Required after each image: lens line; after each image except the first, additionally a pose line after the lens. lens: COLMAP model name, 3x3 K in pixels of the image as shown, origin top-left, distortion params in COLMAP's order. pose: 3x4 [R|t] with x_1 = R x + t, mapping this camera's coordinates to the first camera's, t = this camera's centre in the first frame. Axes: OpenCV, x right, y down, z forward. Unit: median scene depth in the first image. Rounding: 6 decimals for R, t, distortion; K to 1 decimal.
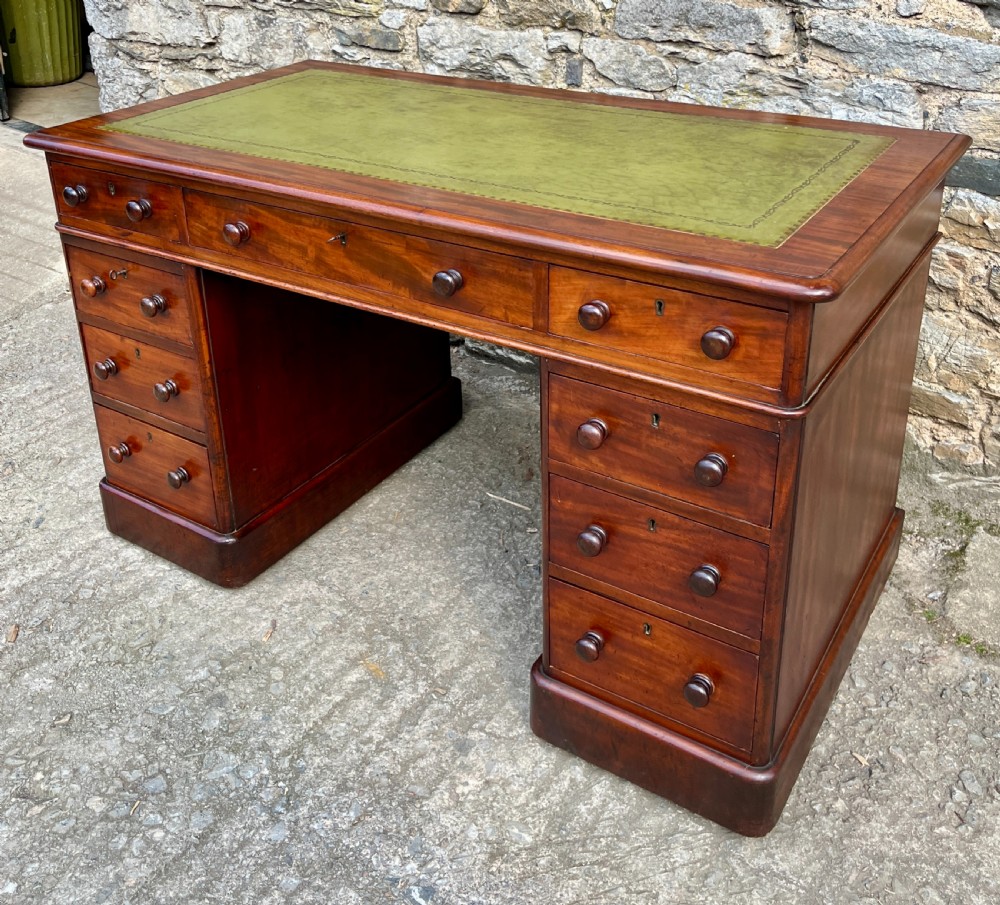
lens RADIAL K [[1058.3, 0, 490.4], [0, 1058.3, 278.7], [0, 0, 1]] dist [0.047484, -0.043846]
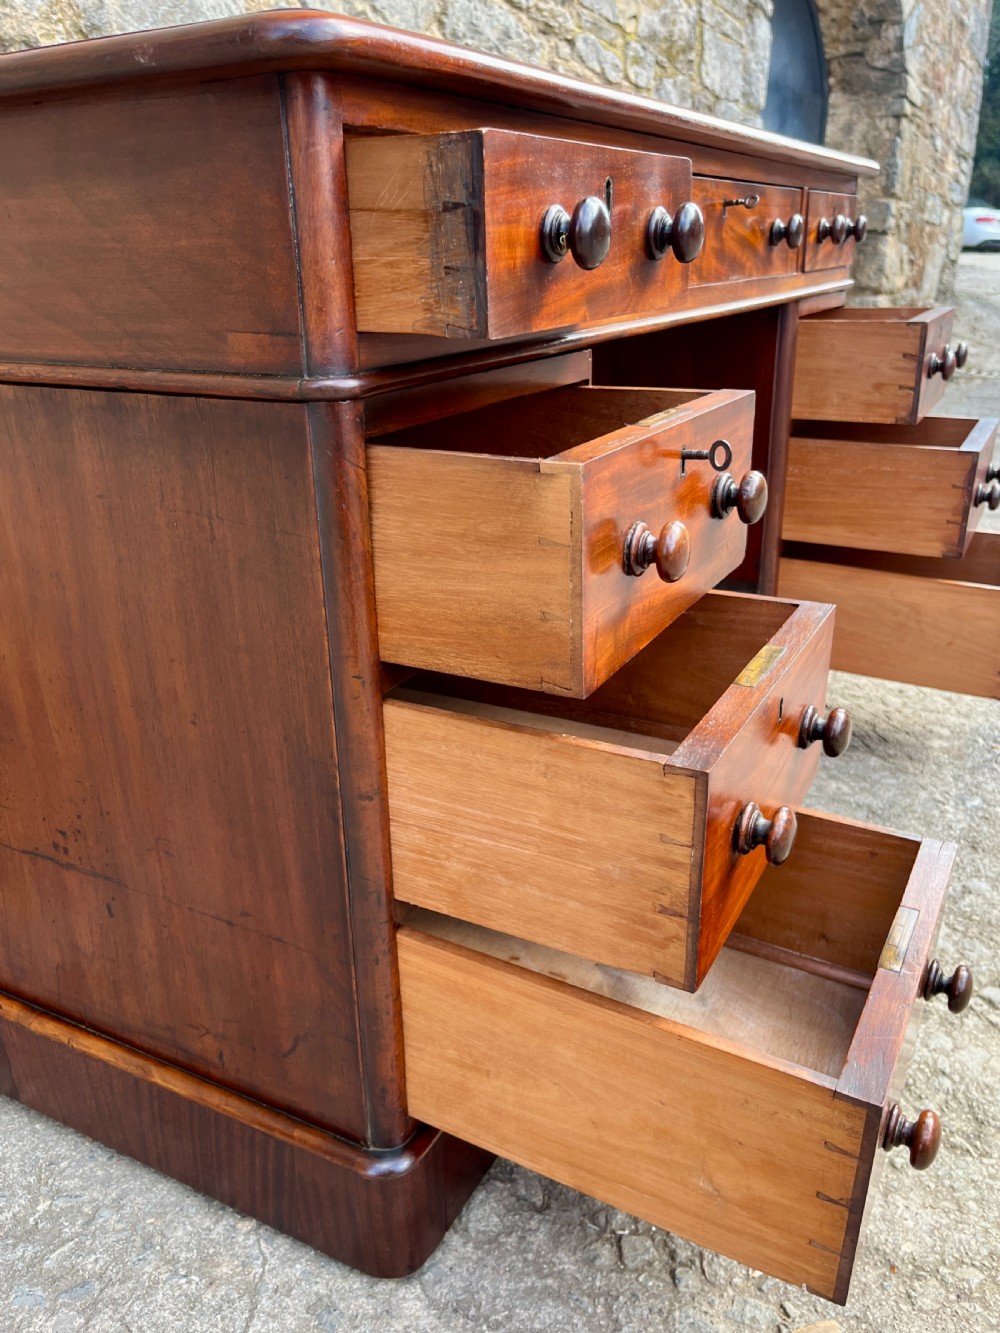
lens RADIAL K [[1058.5, 0, 508.1], [0, 1058.5, 672.7], [0, 0, 1]] dist [0.053846, -0.097621]
pose [[-0.095618, -0.343665, 0.934212, -0.686105], [0.400882, 0.845744, 0.352152, -0.065735], [-0.911126, 0.408181, 0.056901, 0.925765]]
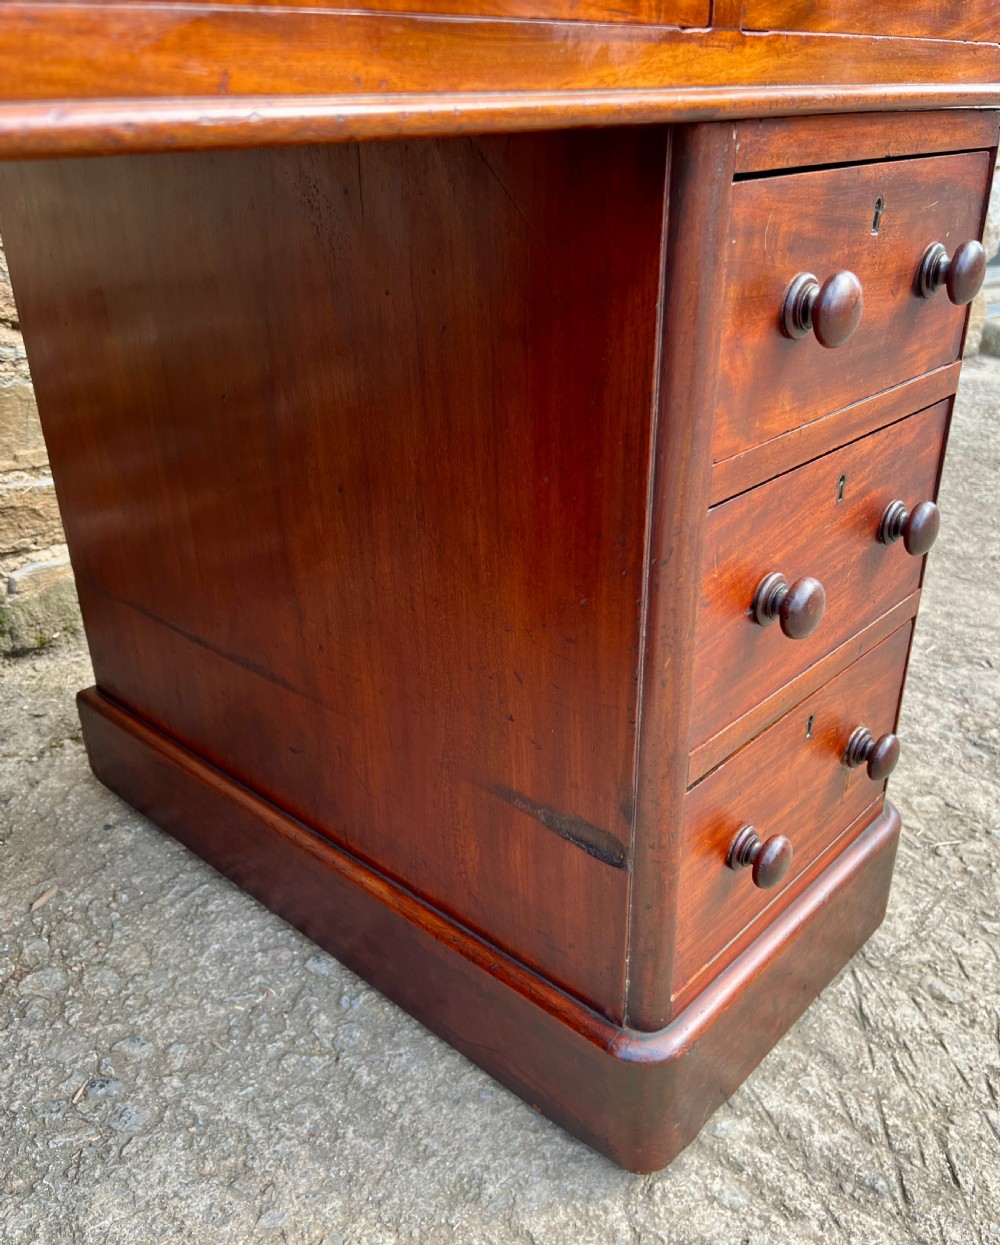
lens RADIAL K [[1058.5, 0, 487.4], [0, 1058.5, 642.2], [0, 0, 1]] dist [0.054677, -0.085329]
pose [[0.180737, -0.426106, 0.886435, -0.220025], [0.388405, 0.858945, 0.333699, 0.051078], [-0.903591, 0.283984, 0.320745, 0.698217]]
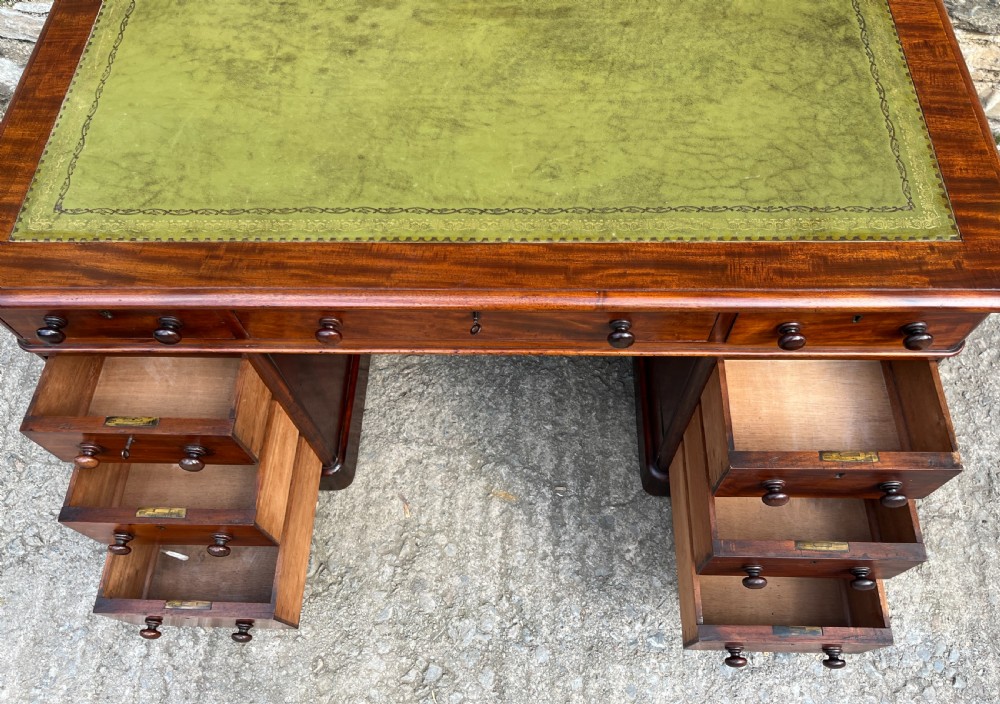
lens RADIAL K [[785.8, 0, 502.2], [0, 785.8, 323.6], [0, 0, 1]] dist [0.033355, -0.020259]
pose [[0.852207, -0.461448, 0.246596, -0.223797], [0.214574, 0.738106, 0.639655, -0.356972], [-0.477181, -0.492205, 0.728033, 0.366560]]
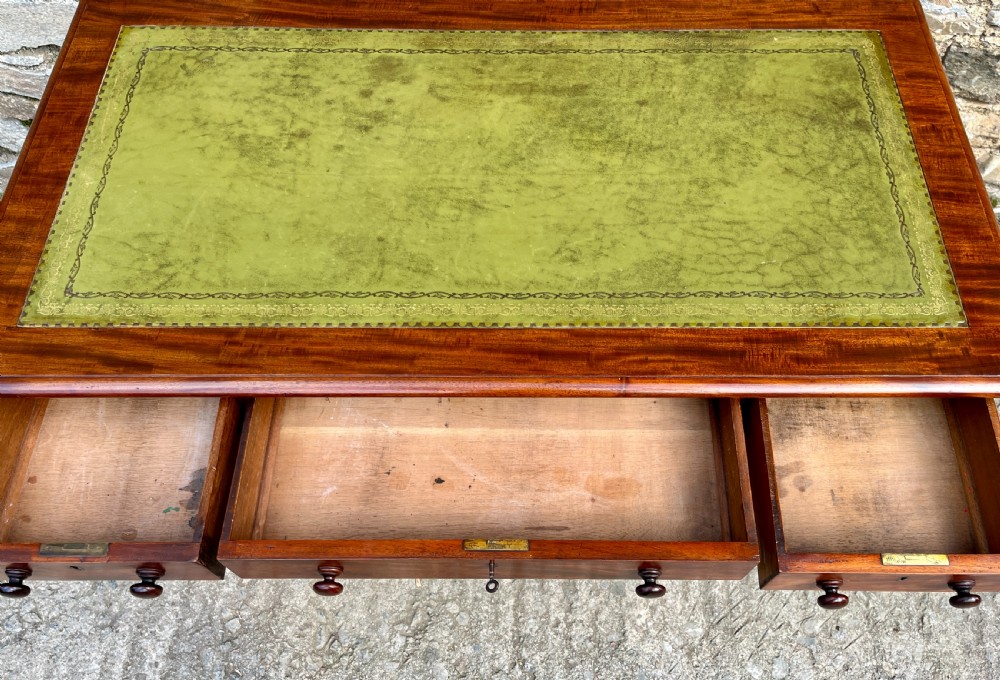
lens RADIAL K [[803.0, 0, 534.4], [0, 803.0, 376.2], [0, 0, 1]] dist [0.031253, -0.015153]
pose [[0.837305, -0.469152, 0.280743, -0.230371], [0.185658, 0.726957, 0.661108, -0.391973], [-0.514248, -0.501428, 0.695787, 0.379853]]
